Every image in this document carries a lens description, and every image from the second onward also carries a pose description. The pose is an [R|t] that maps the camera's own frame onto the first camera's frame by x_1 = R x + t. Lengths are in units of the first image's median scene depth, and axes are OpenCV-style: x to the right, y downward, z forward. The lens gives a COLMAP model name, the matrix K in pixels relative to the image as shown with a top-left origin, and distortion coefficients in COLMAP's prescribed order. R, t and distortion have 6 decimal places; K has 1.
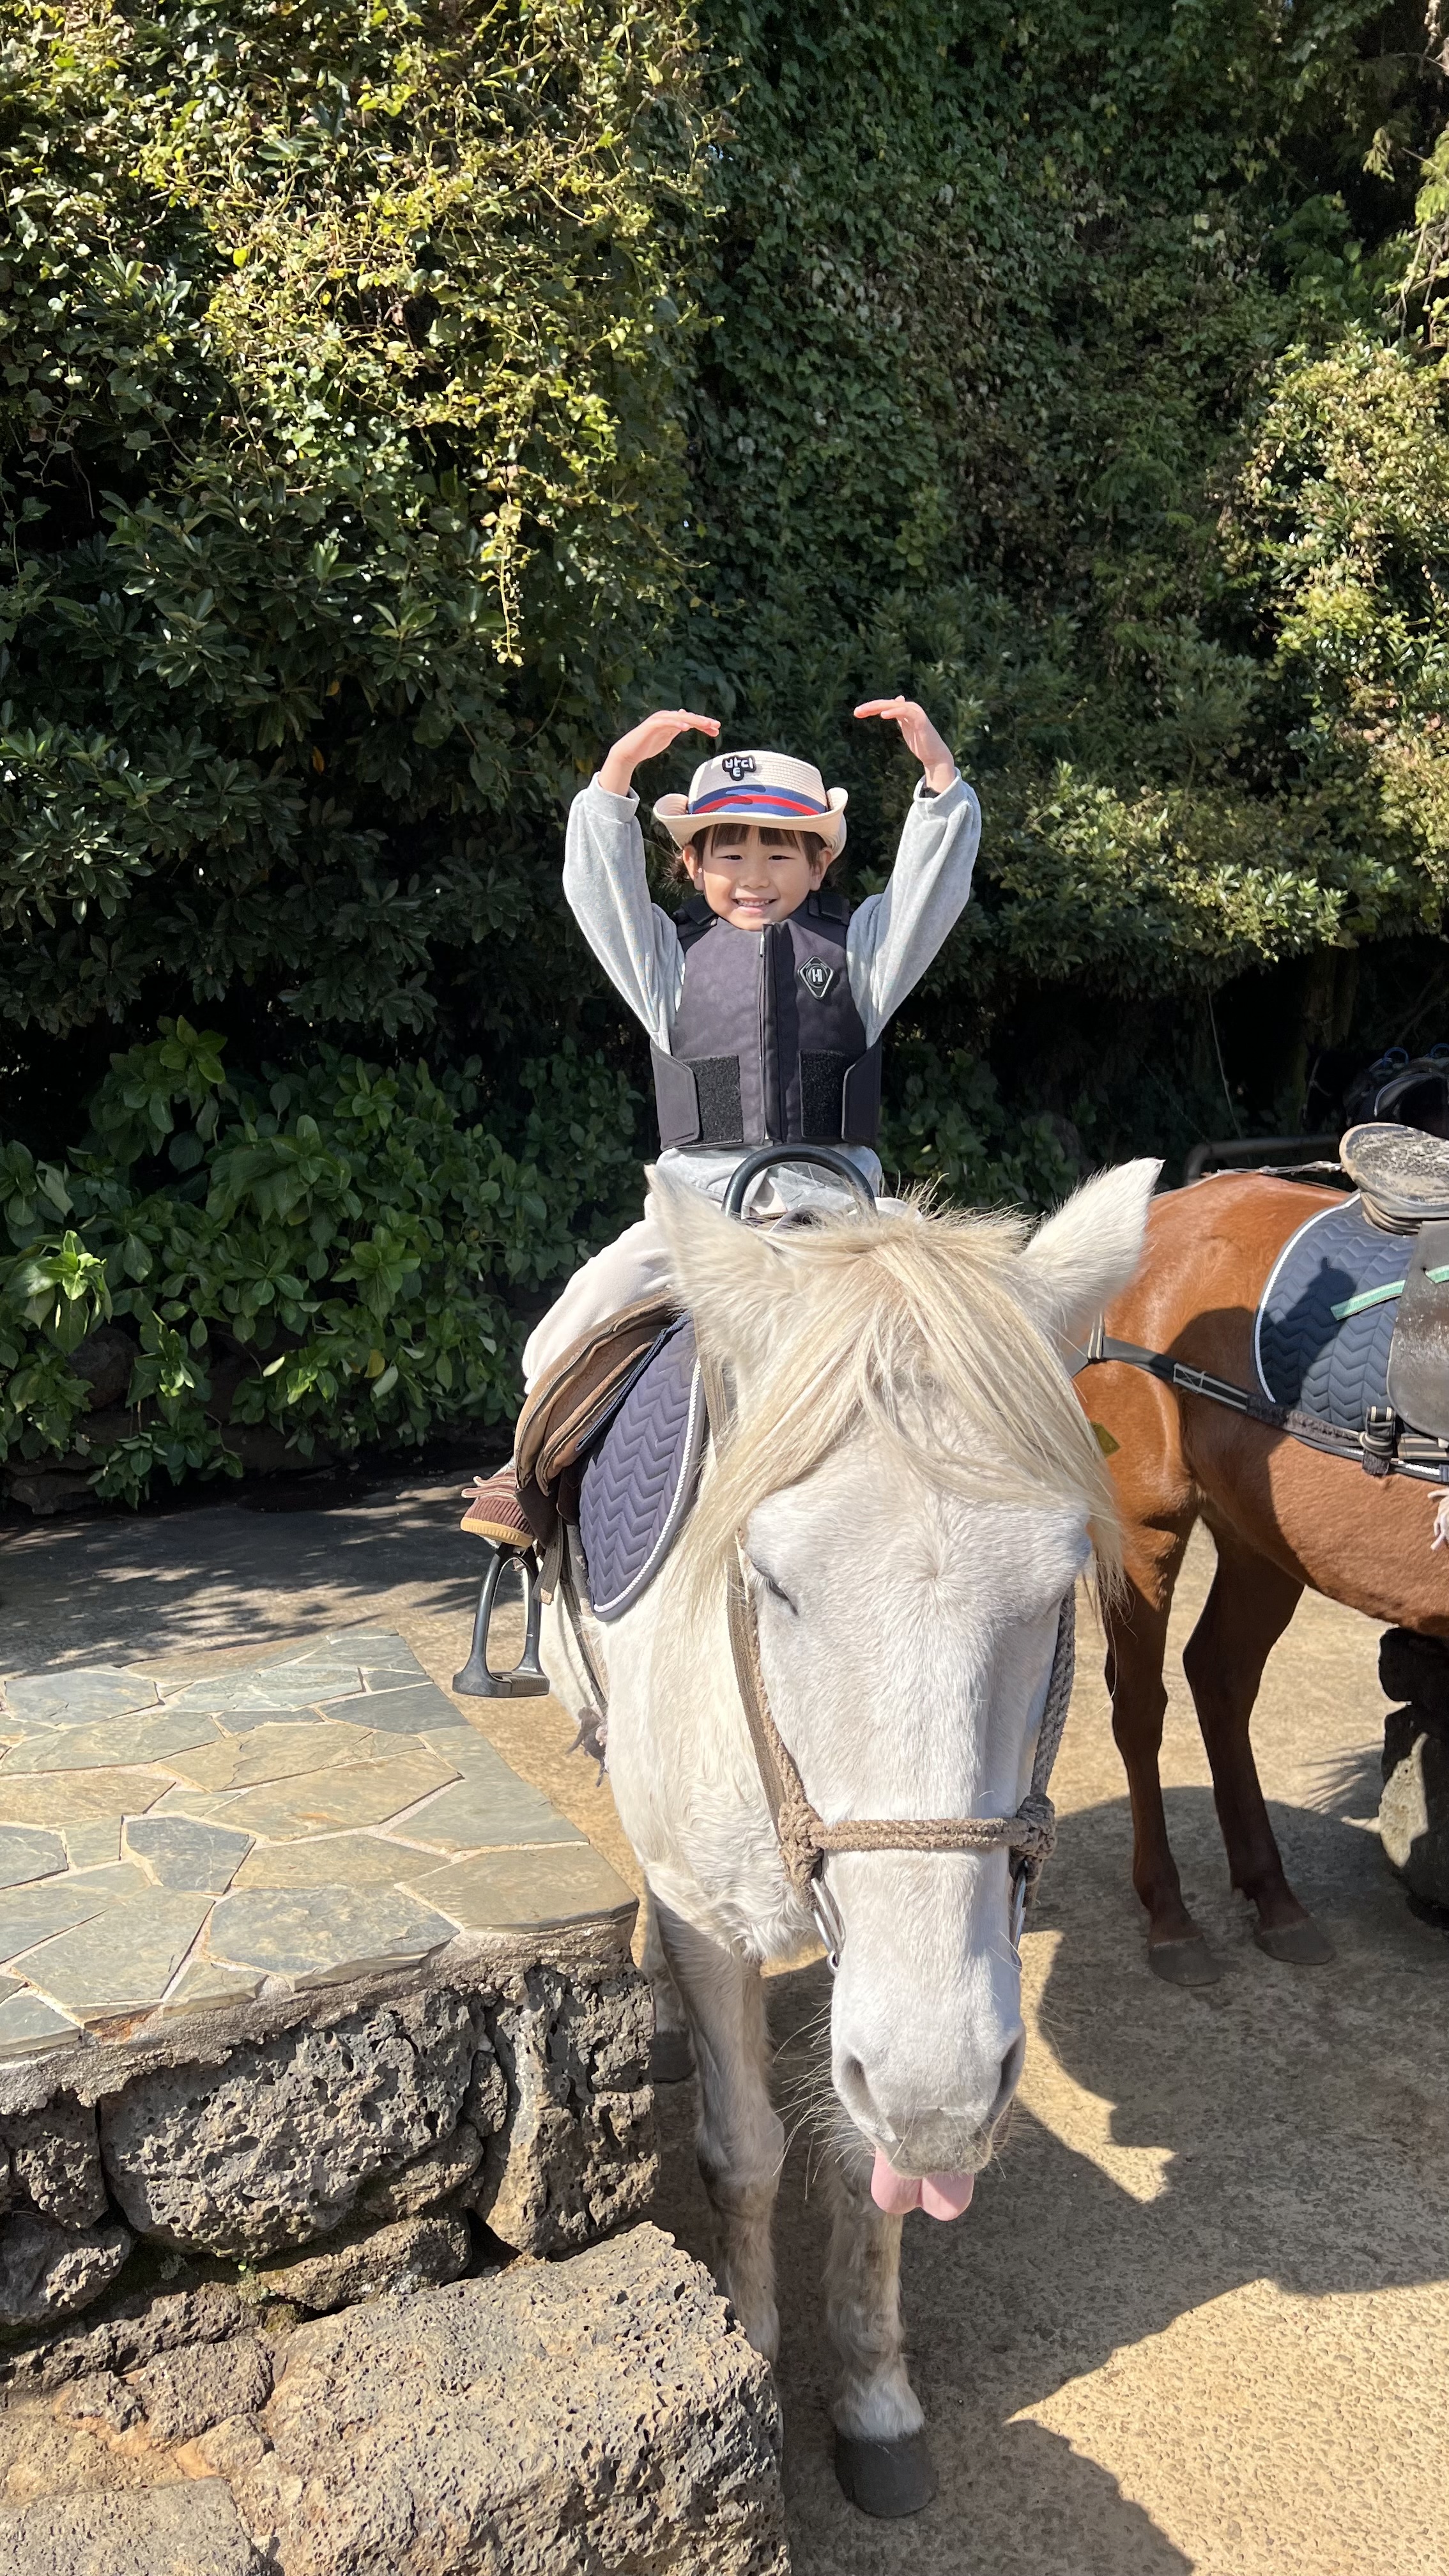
lens RADIAL K [[2002.7, 0, 719.1], [0, 2002.7, 1284.4], [0, 0, 1]] dist [0.052716, -0.030254]
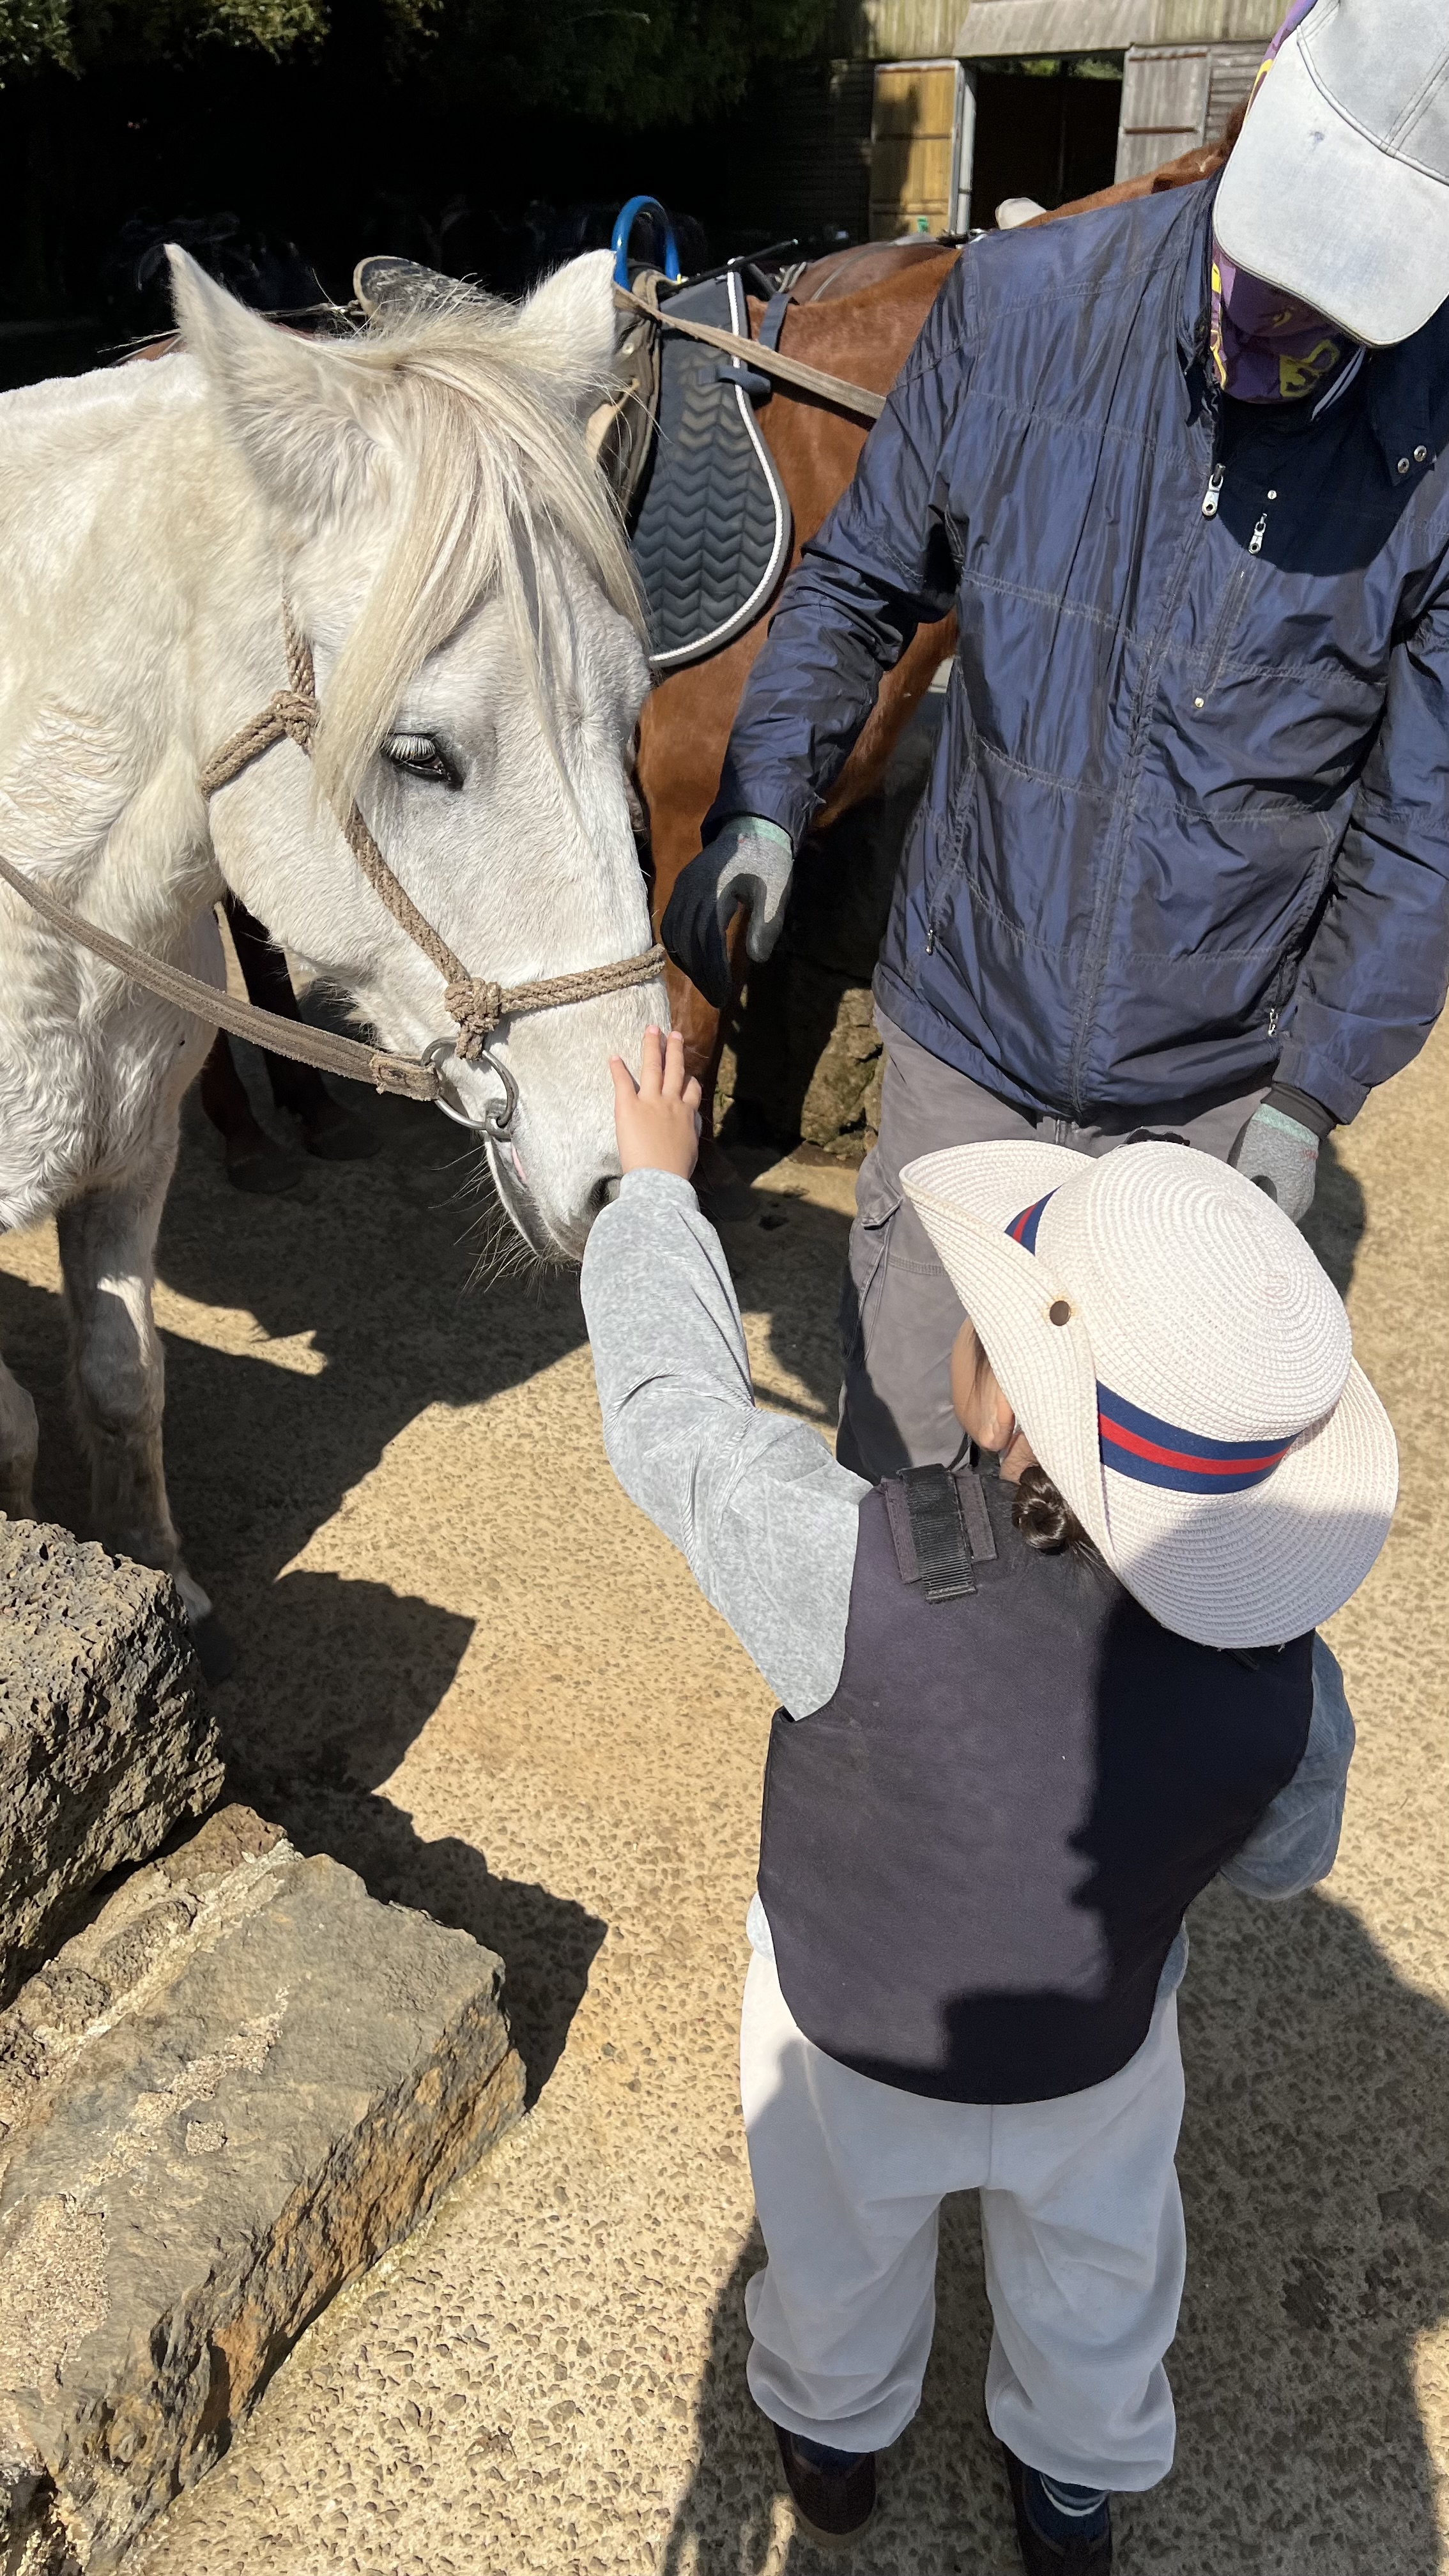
lens RADIAL K [[2002.7, 0, 719.5], [0, 2002.7, 1275.6], [0, 0, 1]] dist [0.052716, -0.030254]
pose [[0.808545, -0.257523, 0.529090, -0.252320], [0.056846, 0.929128, 0.365362, 0.036719], [-0.585682, -0.265335, 0.765881, 0.101754]]
